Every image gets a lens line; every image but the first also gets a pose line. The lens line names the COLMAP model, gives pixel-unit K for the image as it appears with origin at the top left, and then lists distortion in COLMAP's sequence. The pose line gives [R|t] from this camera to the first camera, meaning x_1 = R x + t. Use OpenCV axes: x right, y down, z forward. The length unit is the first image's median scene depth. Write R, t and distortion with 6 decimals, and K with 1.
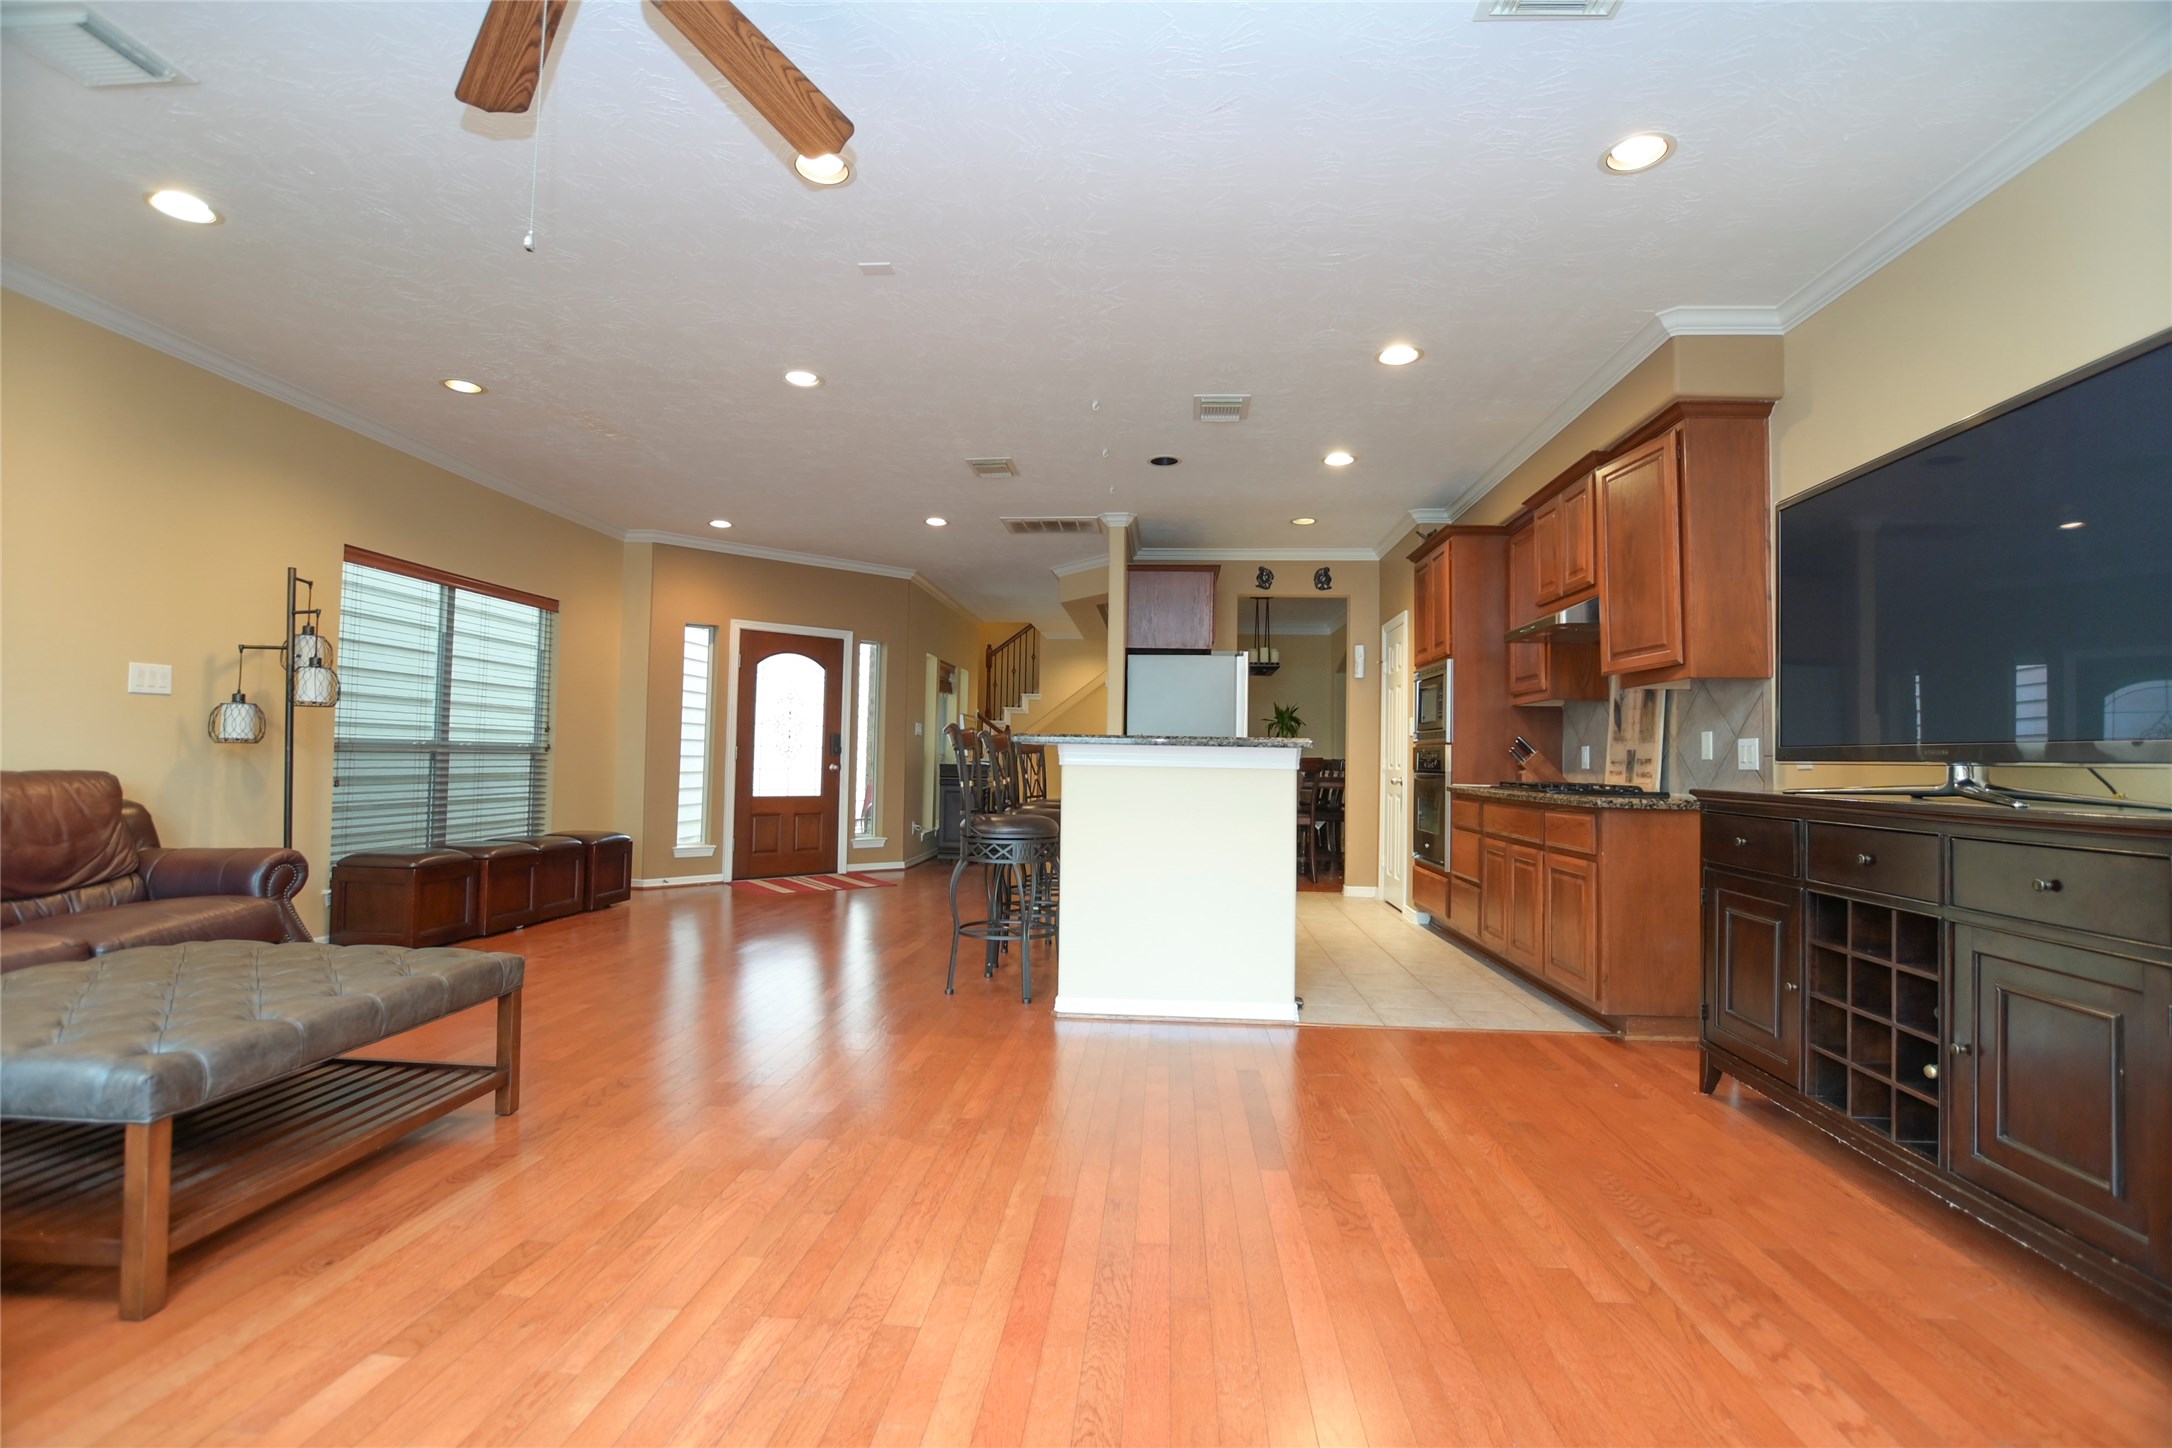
lens RADIAL K [[960.5, 0, 1090.3], [0, 960.5, 721.3], [0, 0, 1]] dist [-0.028632, 0.004119]
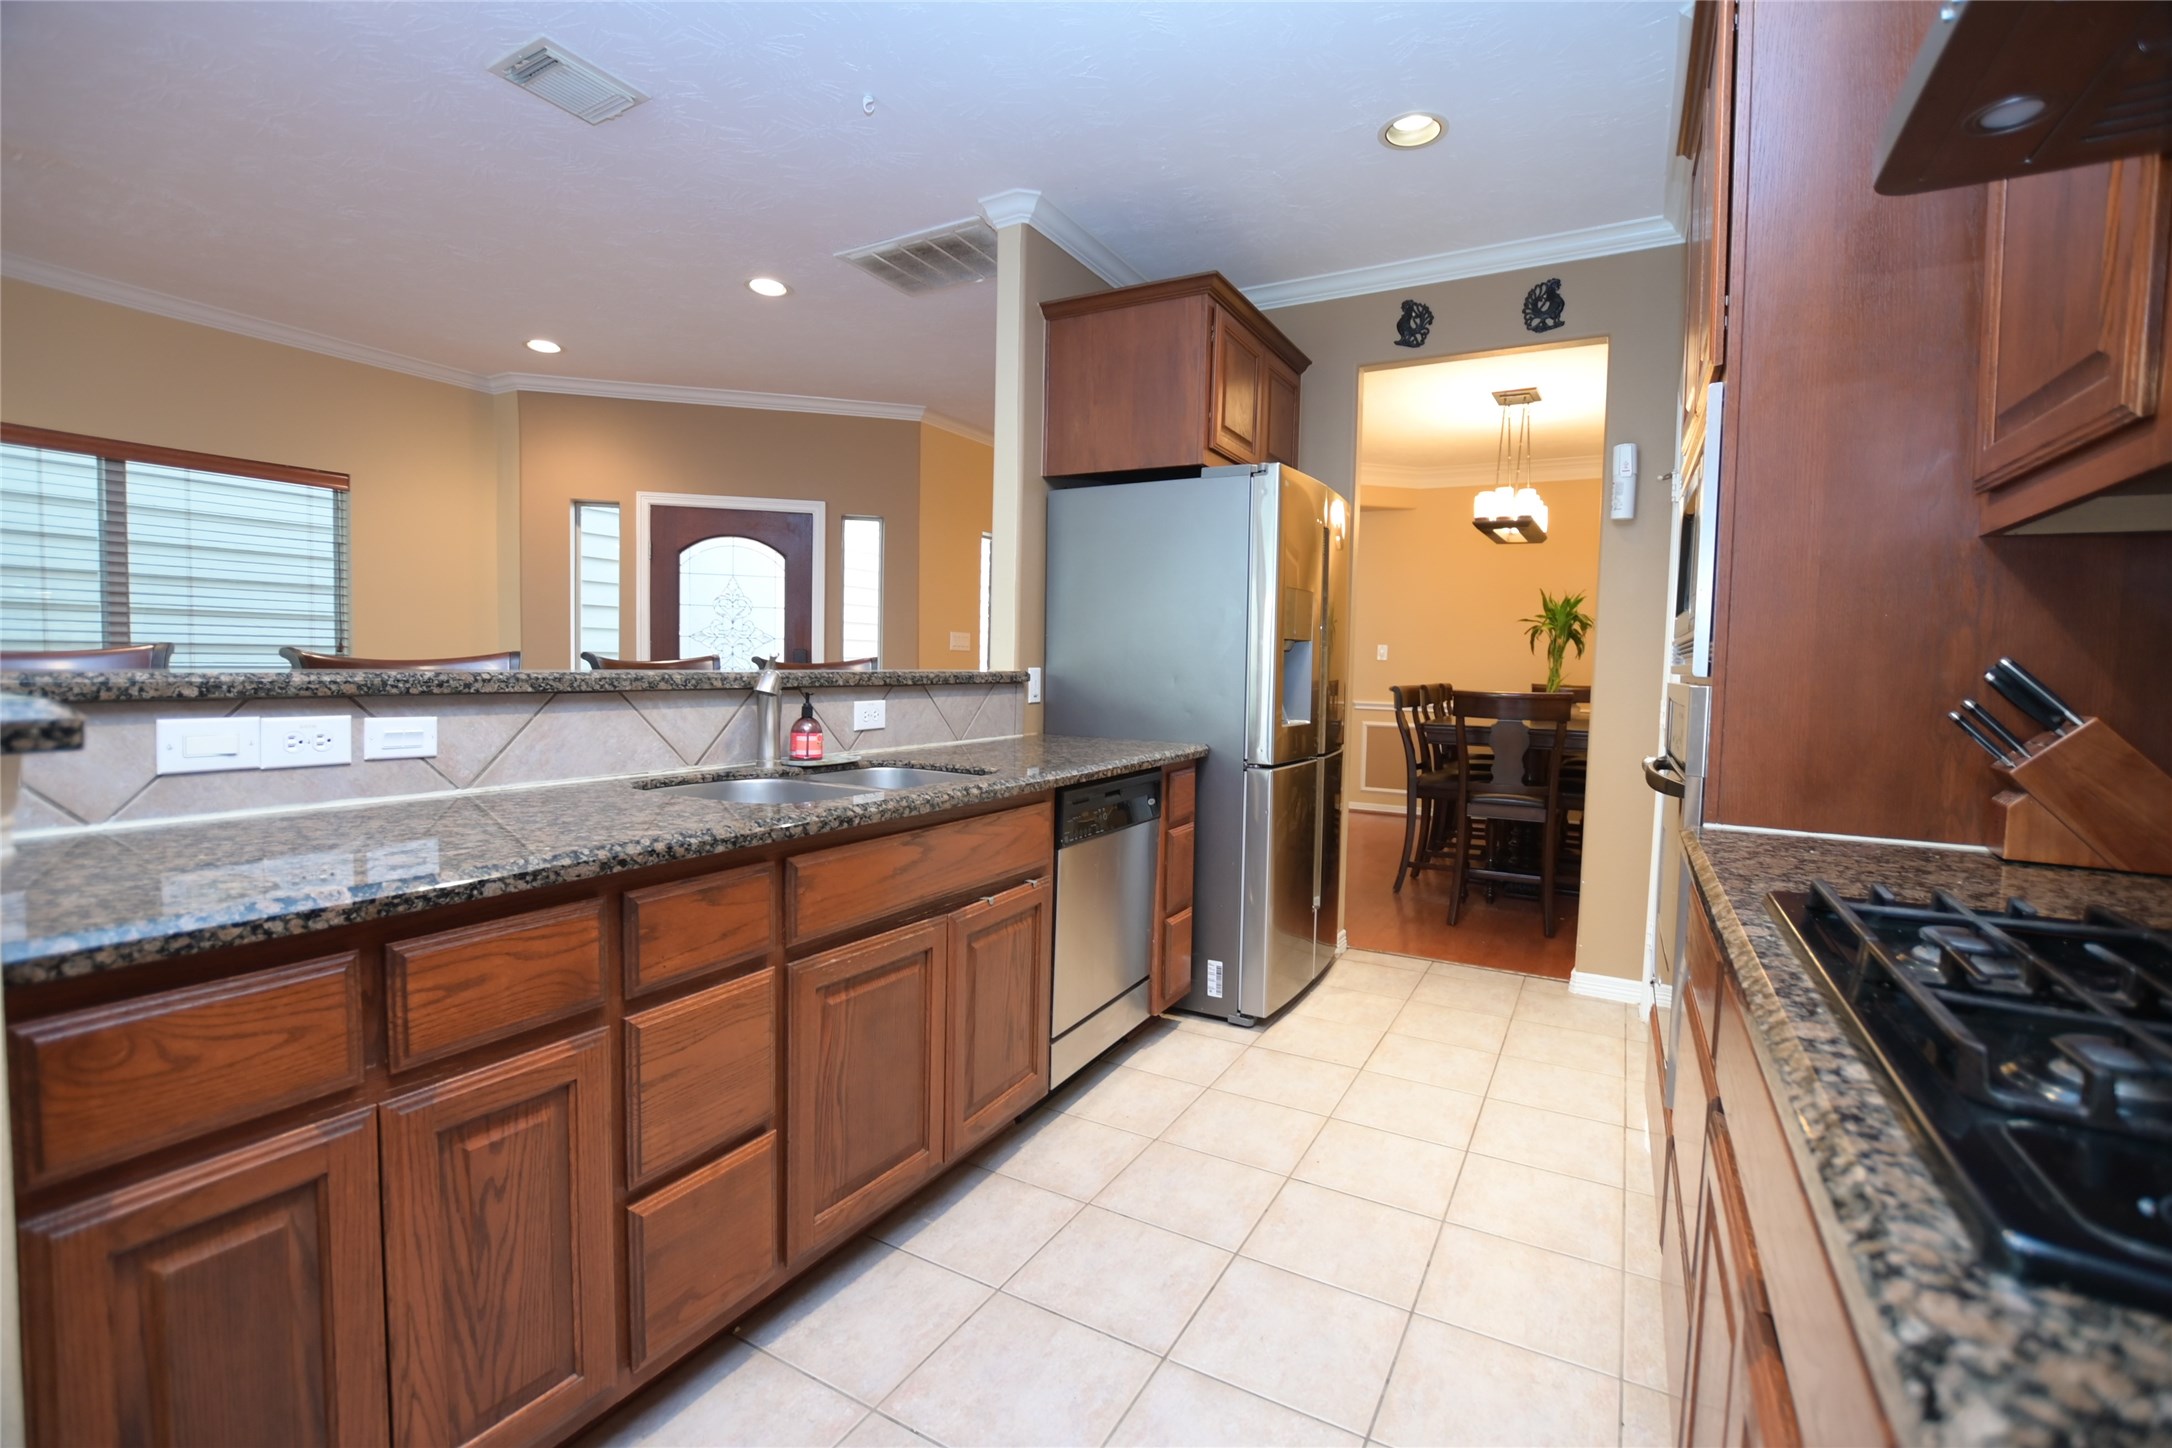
lens RADIAL K [[960.5, 0, 1085.1], [0, 960.5, 713.5], [0, 0, 1]] dist [-0.028632, 0.004119]
pose [[0.909839, 0.021519, -0.414402, 0.425977], [0.013591, 0.996573, 0.081590, 0.009766], [0.414738, -0.079866, 0.906429, 0.870458]]
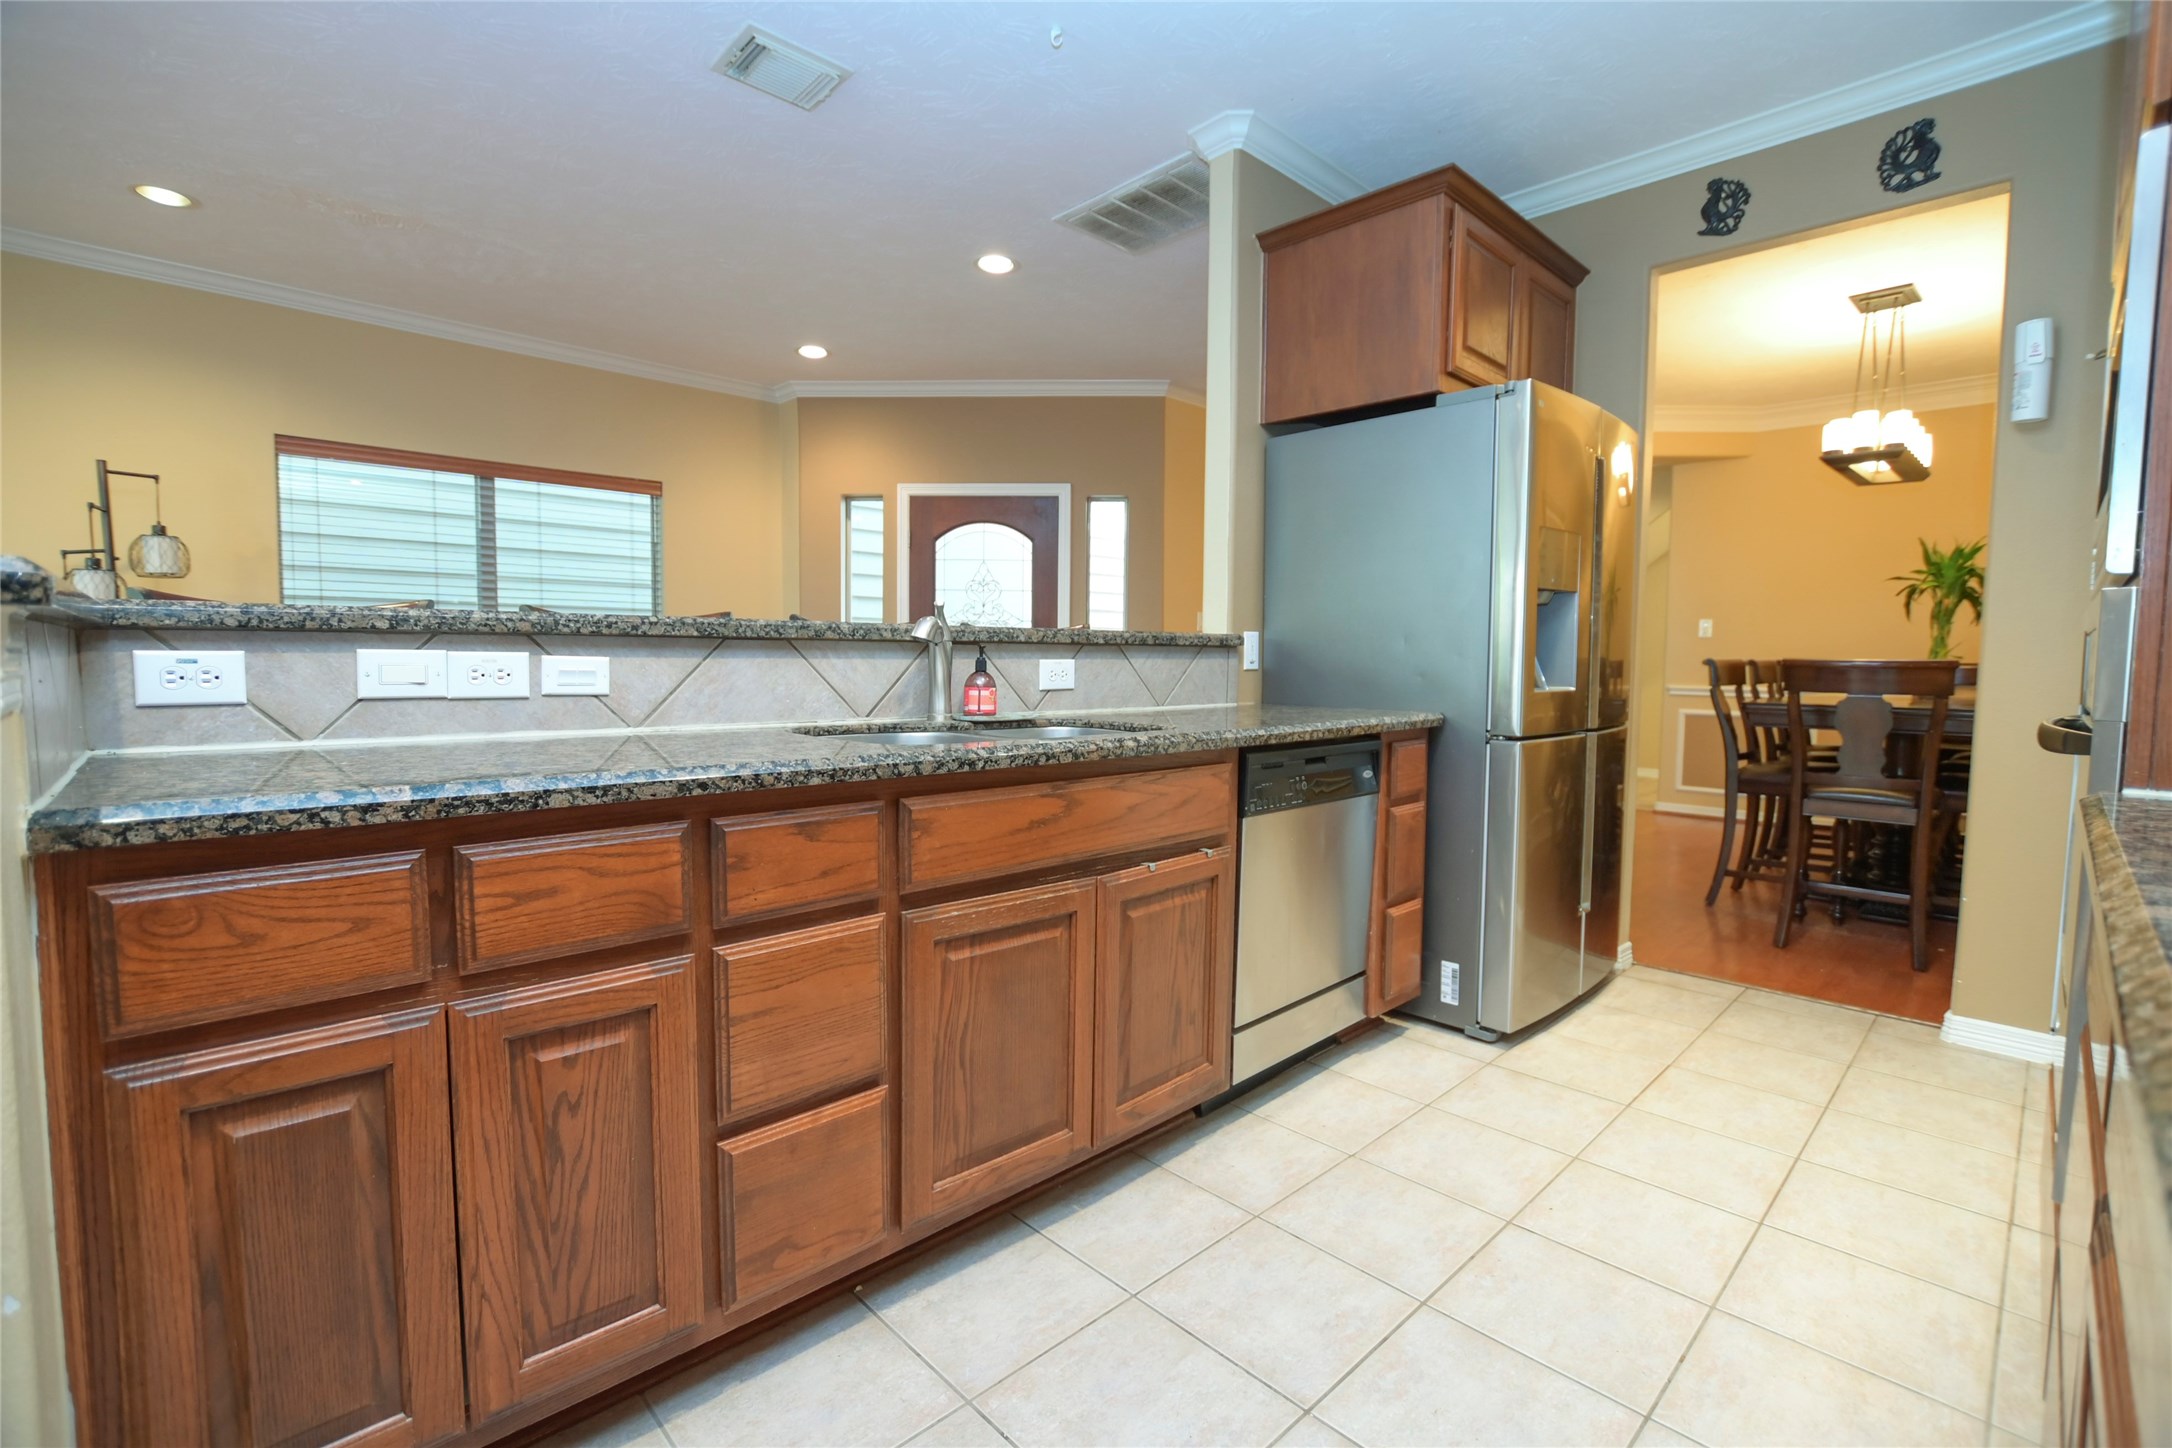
lens RADIAL K [[960.5, 0, 1085.0], [0, 960.5, 717.4], [0, 0, 1]] dist [-0.028632, 0.004119]
pose [[0.749823, 0.029591, -0.660976, 0.449795], [0.031381, 0.996284, 0.080202, 0.039161], [0.660893, -0.080880, 0.746109, 0.941038]]
